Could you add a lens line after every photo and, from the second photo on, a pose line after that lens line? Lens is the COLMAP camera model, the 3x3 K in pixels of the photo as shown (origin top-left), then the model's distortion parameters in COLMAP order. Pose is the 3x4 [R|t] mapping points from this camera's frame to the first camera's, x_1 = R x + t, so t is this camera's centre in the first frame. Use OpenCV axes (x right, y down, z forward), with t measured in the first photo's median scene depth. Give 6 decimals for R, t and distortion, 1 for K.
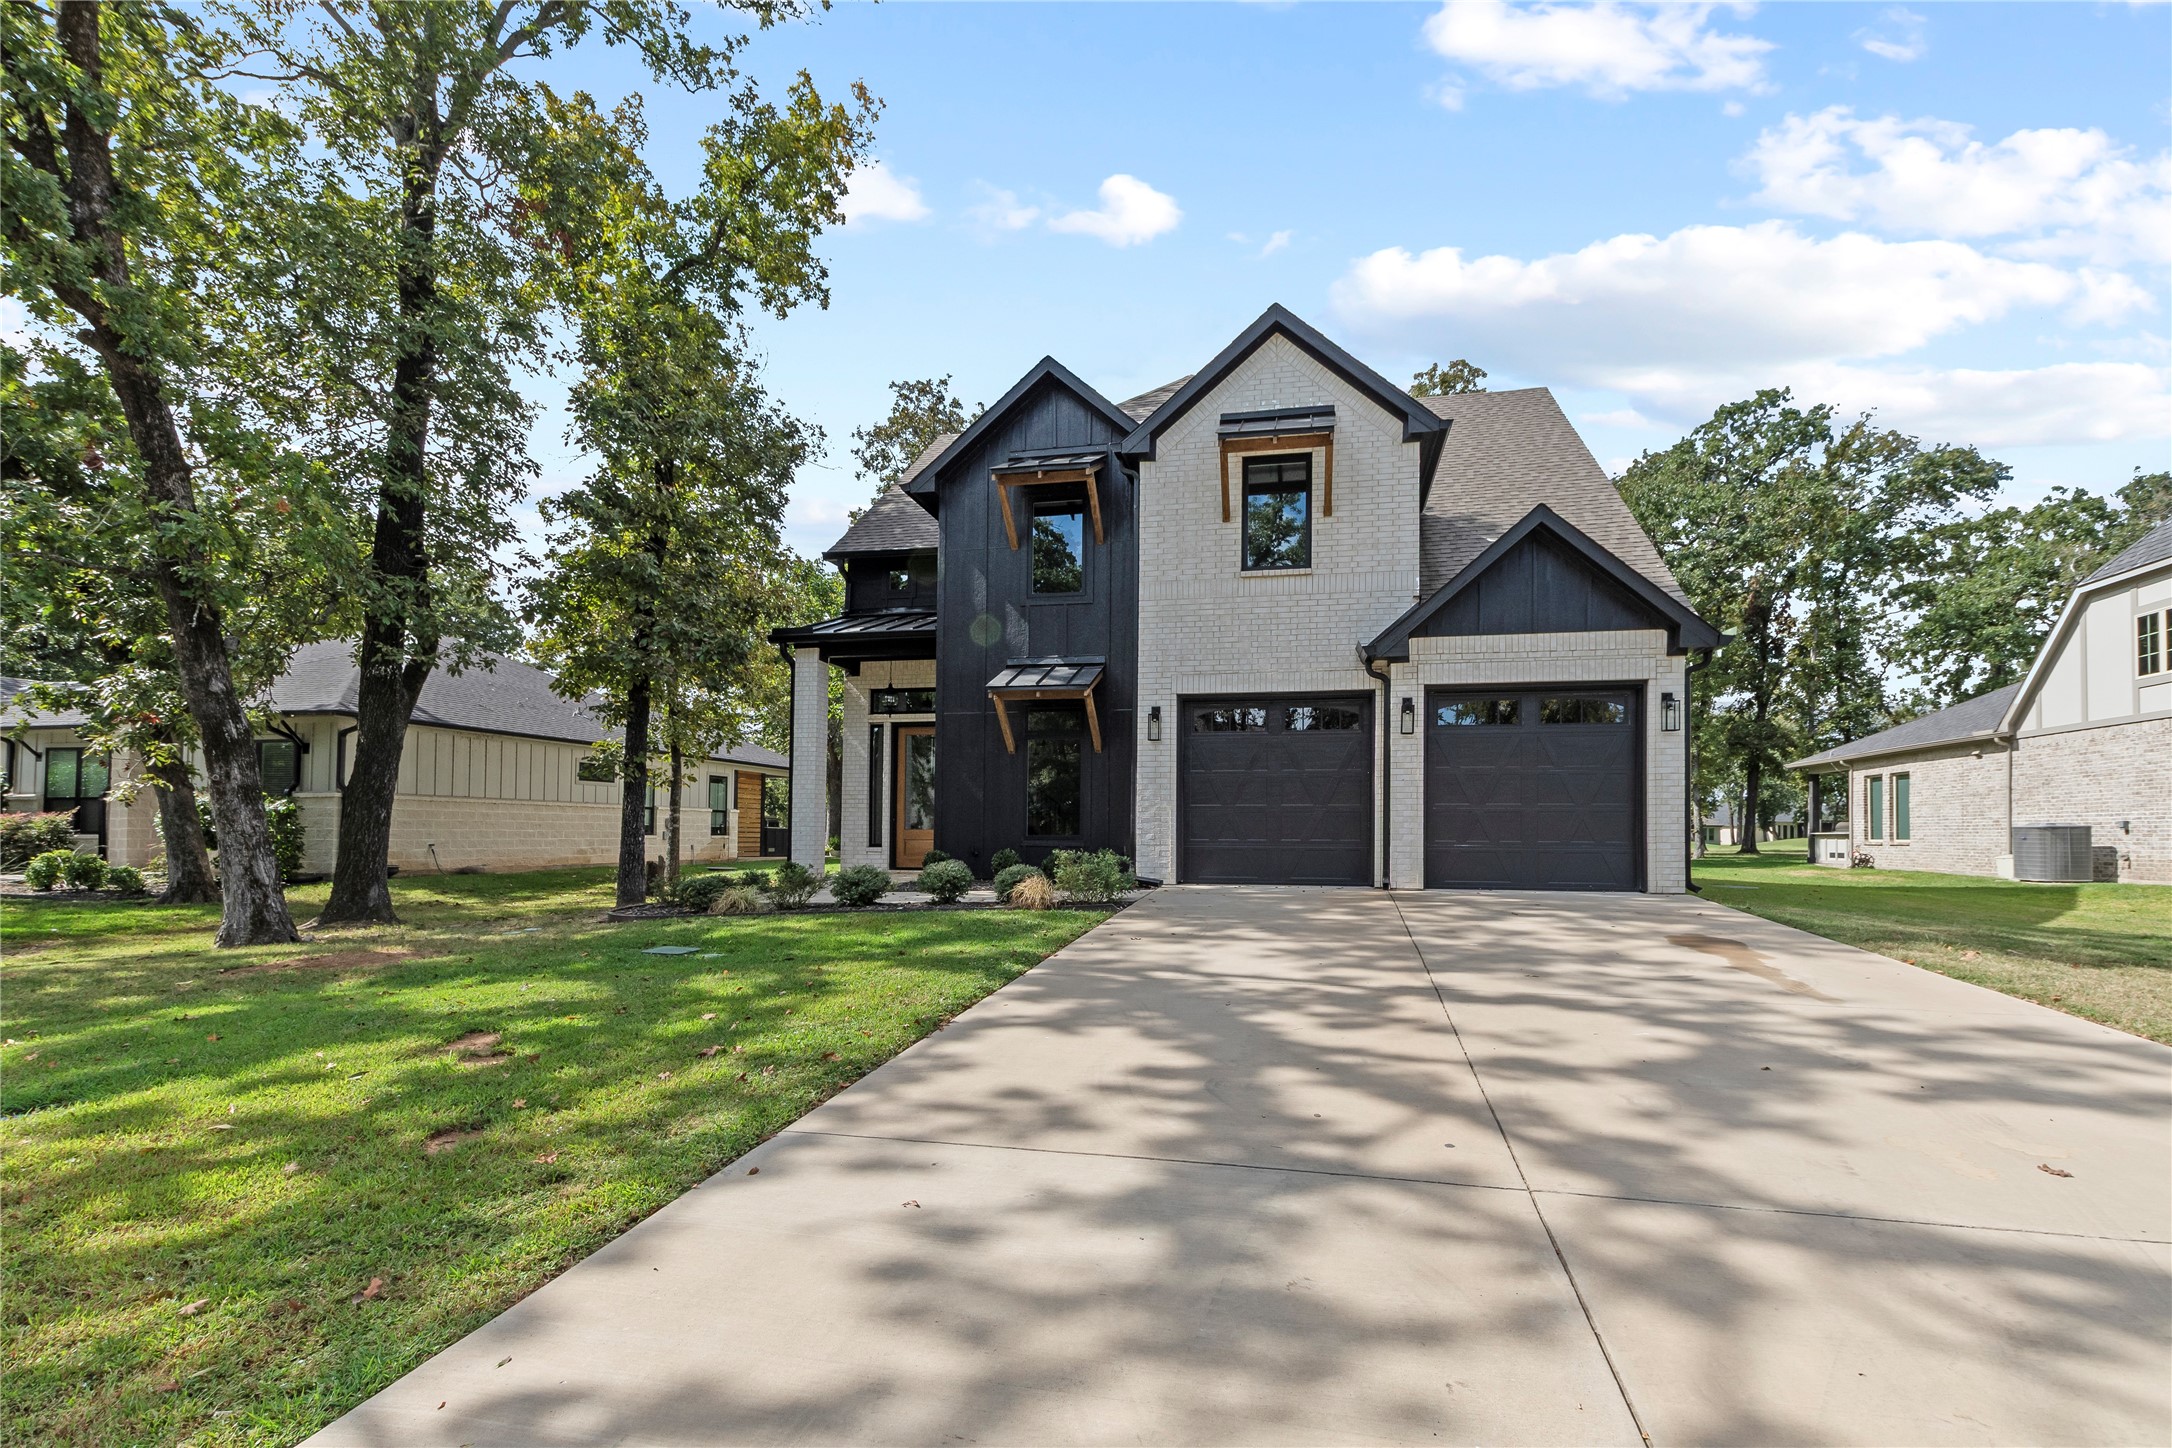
lens RADIAL K [[968.6, 0, 1087.2], [0, 968.6, 673.8], [0, 0, 1]] dist [0.001505, -0.000365]
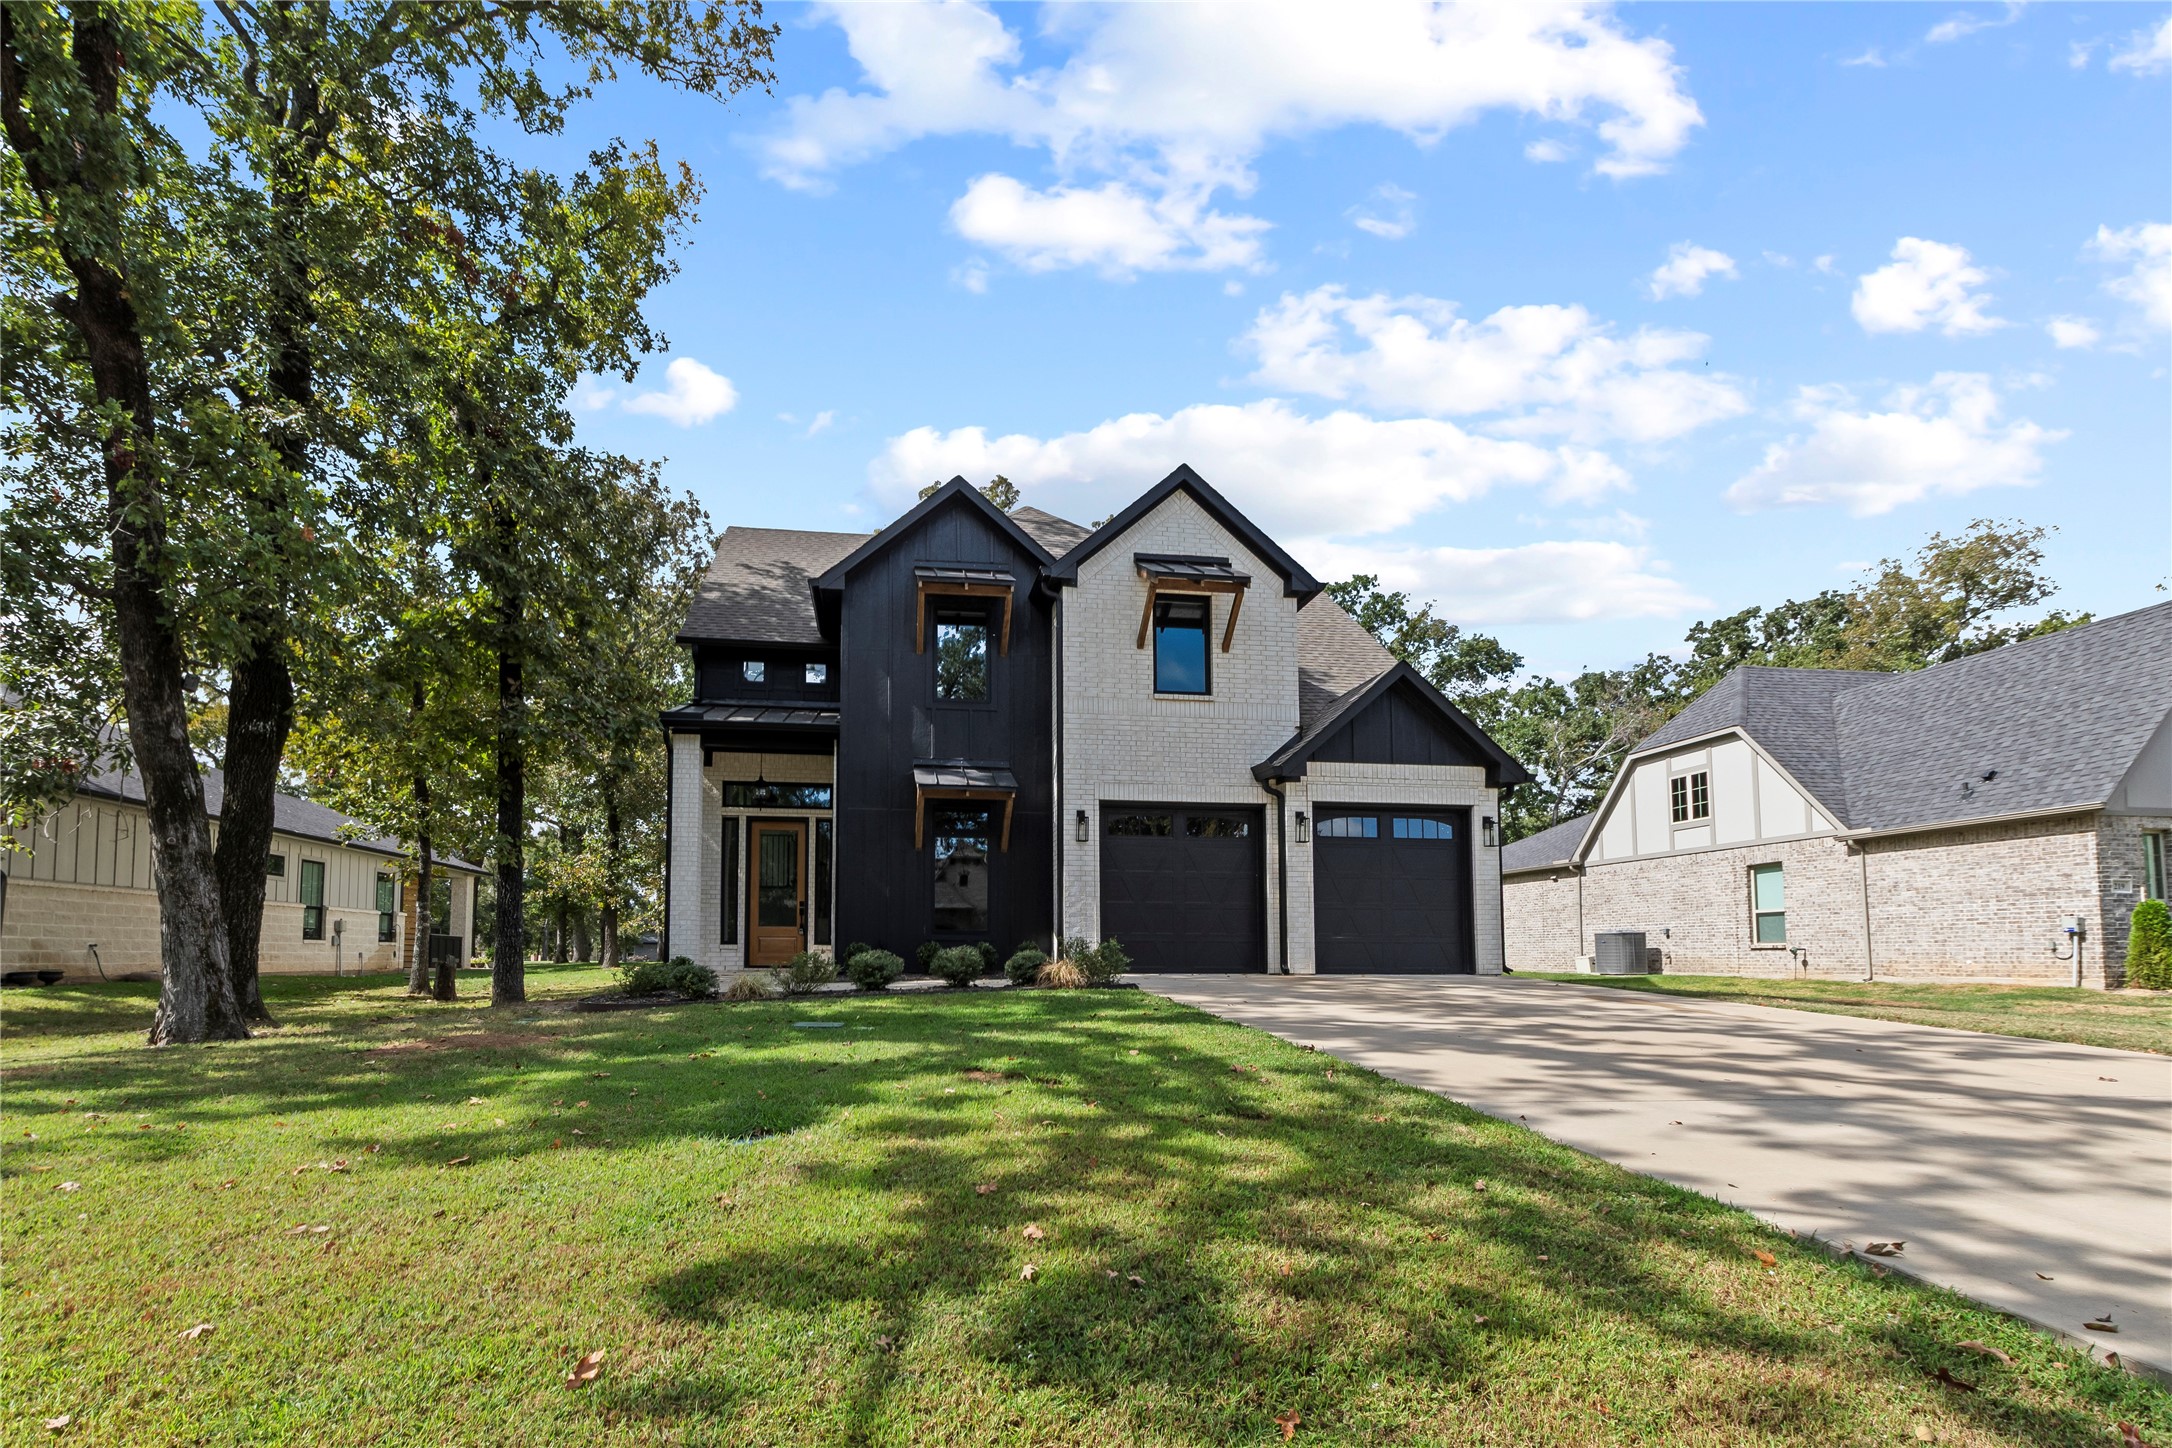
lens RADIAL K [[947.6, 0, 1071.0], [0, 947.6, 744.0], [0, 0, 1]] dist [0.000782, -0.001123]
pose [[0.949127, 0.066153, 0.307866, -0.256054], [-0.051811, 0.997167, -0.054540, 0.017020], [-0.310601, 0.035815, 0.949865, -0.015858]]
